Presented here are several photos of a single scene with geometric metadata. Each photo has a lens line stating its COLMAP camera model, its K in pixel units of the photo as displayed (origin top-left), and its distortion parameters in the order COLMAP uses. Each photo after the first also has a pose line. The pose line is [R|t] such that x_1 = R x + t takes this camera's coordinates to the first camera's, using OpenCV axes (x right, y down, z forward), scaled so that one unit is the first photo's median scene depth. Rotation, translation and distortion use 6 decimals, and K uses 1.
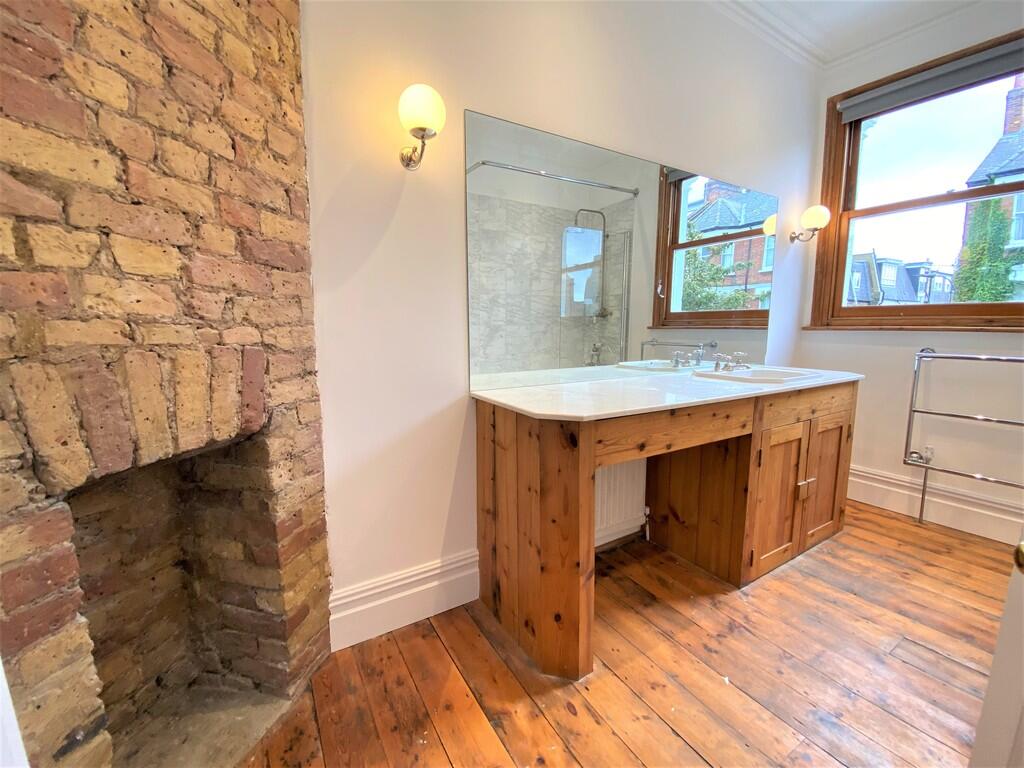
lens RADIAL K [[412.8, 0, 507.4], [0, 412.8, 381.7], [0, 0, 1]] dist [0.016063, -0.018869]
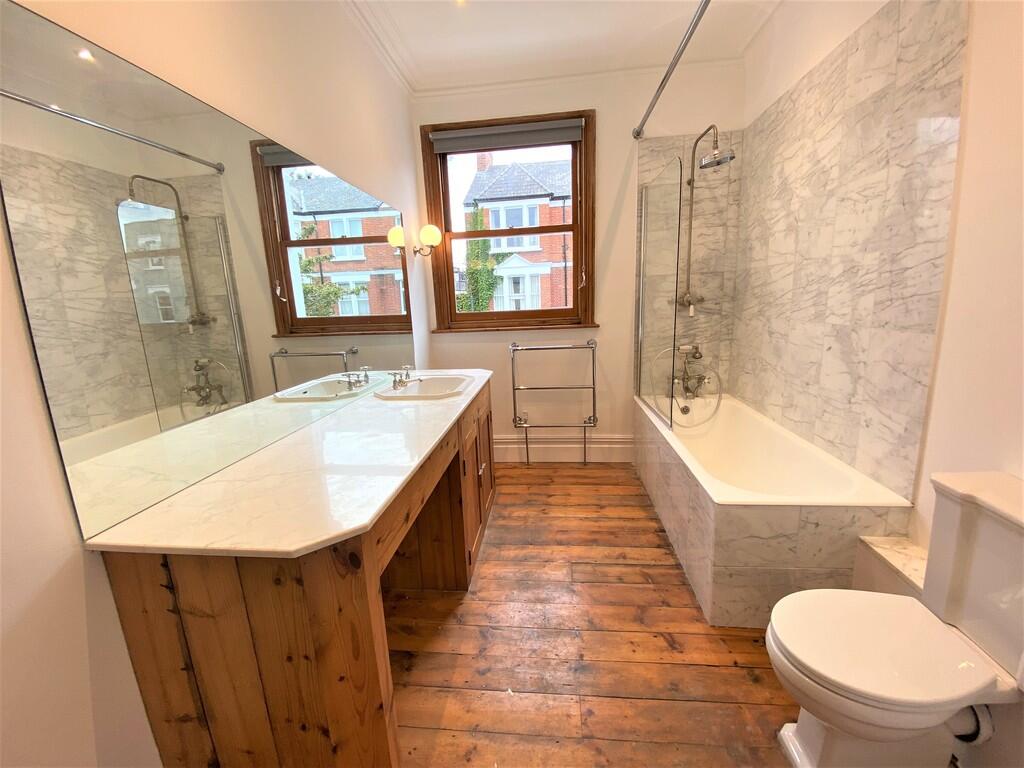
lens RADIAL K [[412.8, 0, 507.4], [0, 412.8, 381.7], [0, 0, 1]] dist [0.016063, -0.018869]
pose [[0.599463, -0.174059, 0.781247, -0.084652], [0.147696, 0.983362, 0.105760, -0.089827], [-0.786657, 0.051988, 0.615197, 0.157727]]
